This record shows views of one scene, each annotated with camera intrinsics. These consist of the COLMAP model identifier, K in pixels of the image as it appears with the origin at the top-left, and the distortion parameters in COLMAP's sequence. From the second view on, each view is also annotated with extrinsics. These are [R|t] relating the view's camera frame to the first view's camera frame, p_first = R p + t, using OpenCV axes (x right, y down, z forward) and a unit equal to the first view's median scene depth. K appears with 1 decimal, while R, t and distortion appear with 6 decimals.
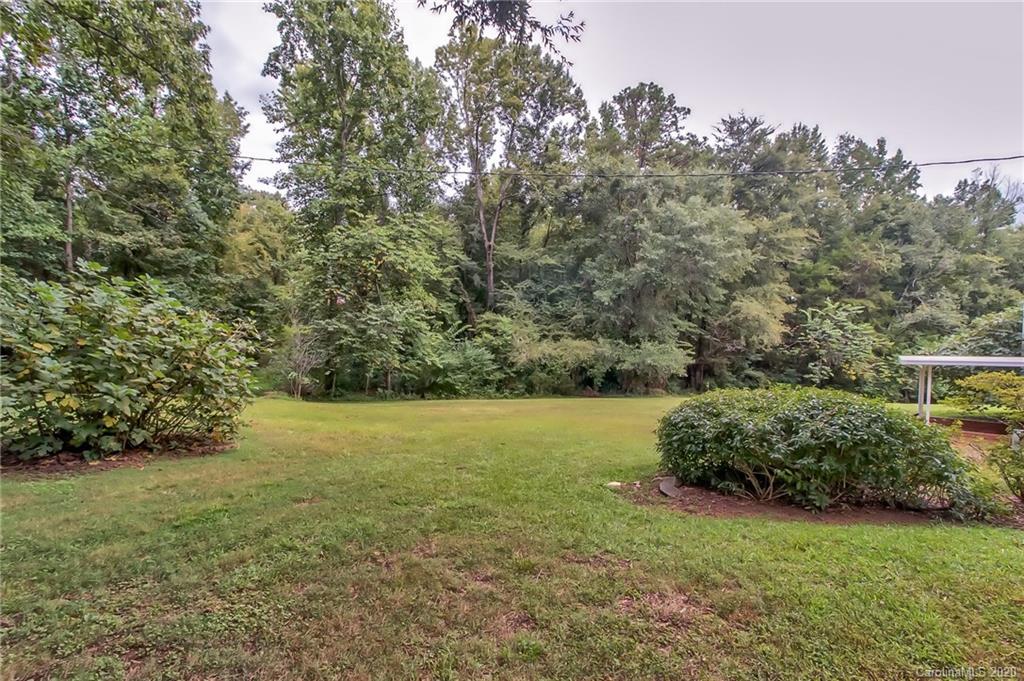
lens RADIAL K [[466.4, 0, 508.1], [0, 466.4, 339.3], [0, 0, 1]] dist [-0.000479, 0.016732]
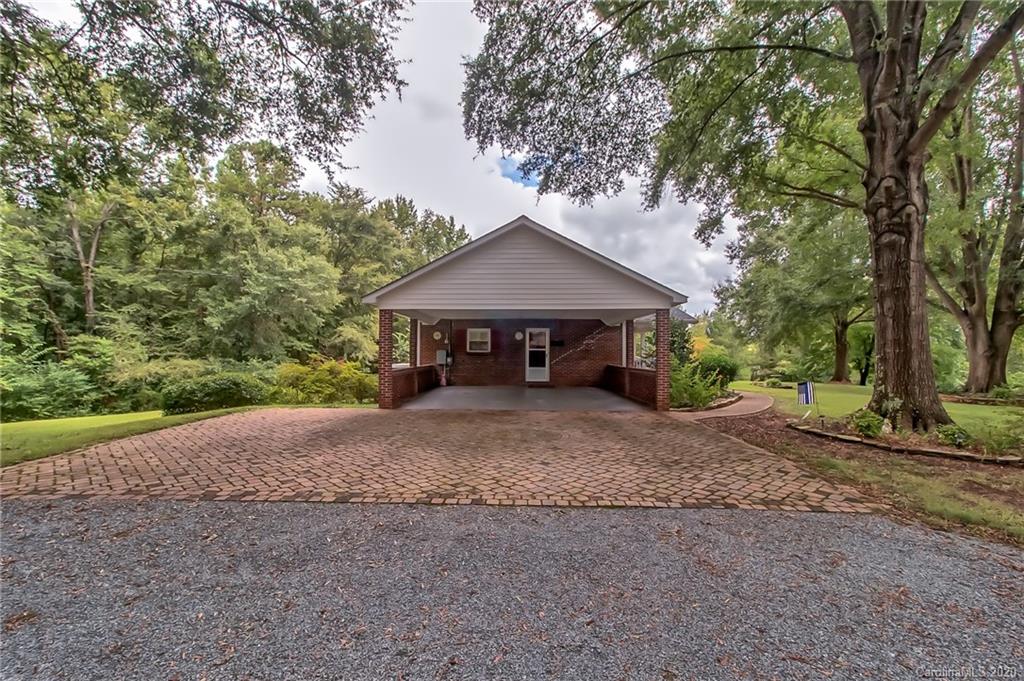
lens RADIAL K [[480.3, 0, 510.9], [0, 480.3, 345.0], [0, 0, 1]] dist [0.001464, 0.020398]
pose [[0.801763, -0.006747, 0.597604, 0.069768], [0.024734, 0.999454, -0.021899, 0.010832], [-0.597130, 0.032339, 0.801493, -0.390943]]
